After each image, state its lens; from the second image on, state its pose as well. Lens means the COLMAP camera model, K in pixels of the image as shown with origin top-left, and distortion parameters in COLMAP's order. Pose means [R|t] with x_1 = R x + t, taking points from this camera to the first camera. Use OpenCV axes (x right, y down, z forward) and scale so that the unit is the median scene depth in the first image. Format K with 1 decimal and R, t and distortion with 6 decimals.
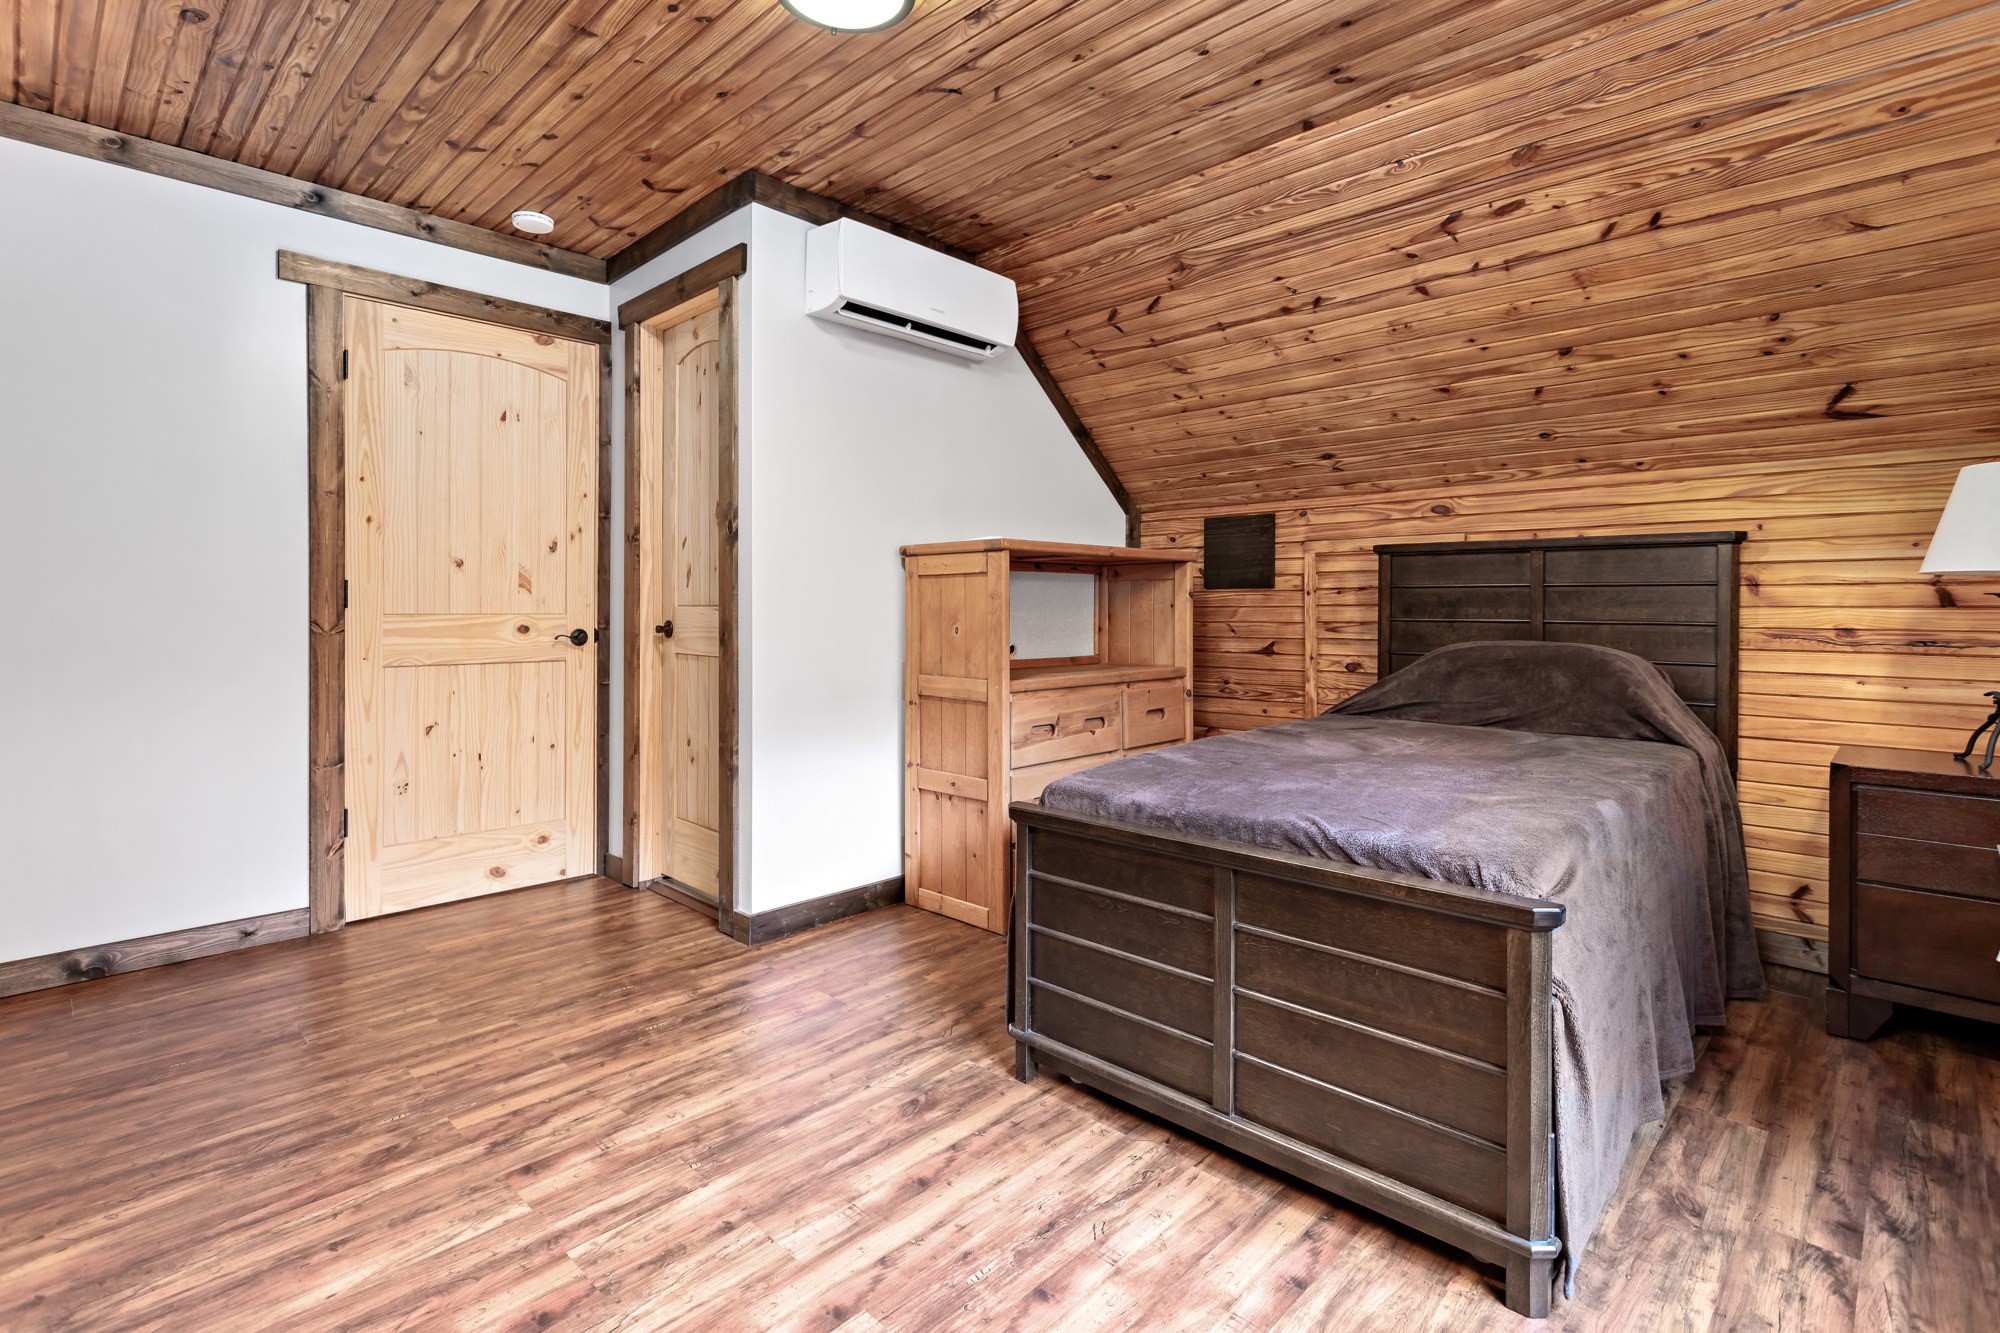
lens RADIAL K [[956.5, 0, 986.9], [0, 956.5, 614.4], [0, 0, 1]] dist [-0.003349, -0.000611]
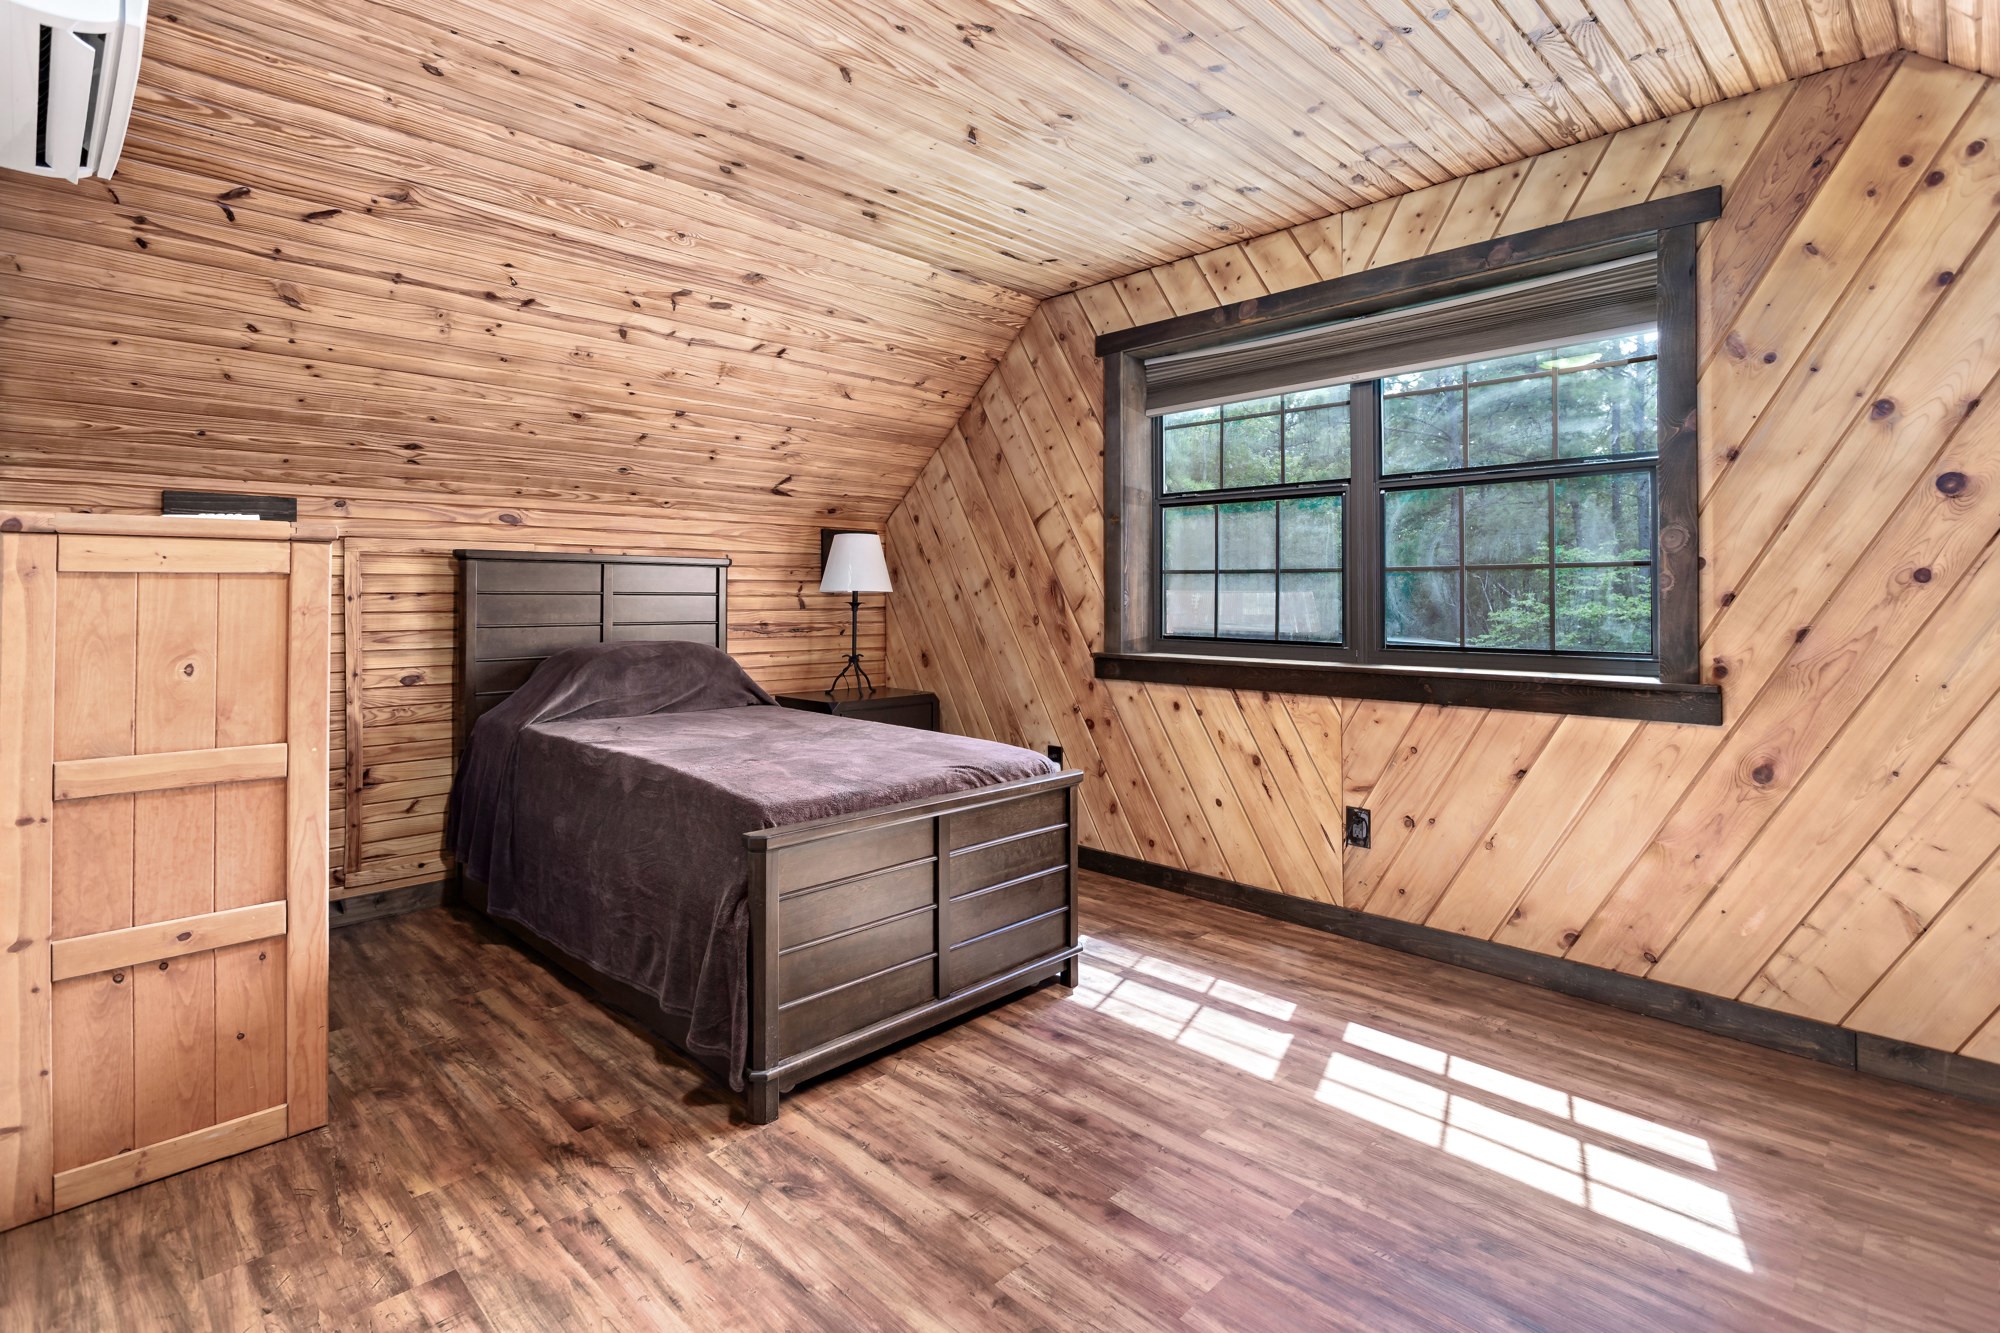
lens RADIAL K [[956.5, 0, 1012.7], [0, 956.5, 590.0], [0, 0, 1]] dist [-0.003349, -0.000611]
pose [[-0.000339, 0.005362, 0.999986, -0.697269], [0.006617, 0.999964, -0.005360, -0.028988], [-0.999978, 0.006615, -0.000374, 0.567949]]
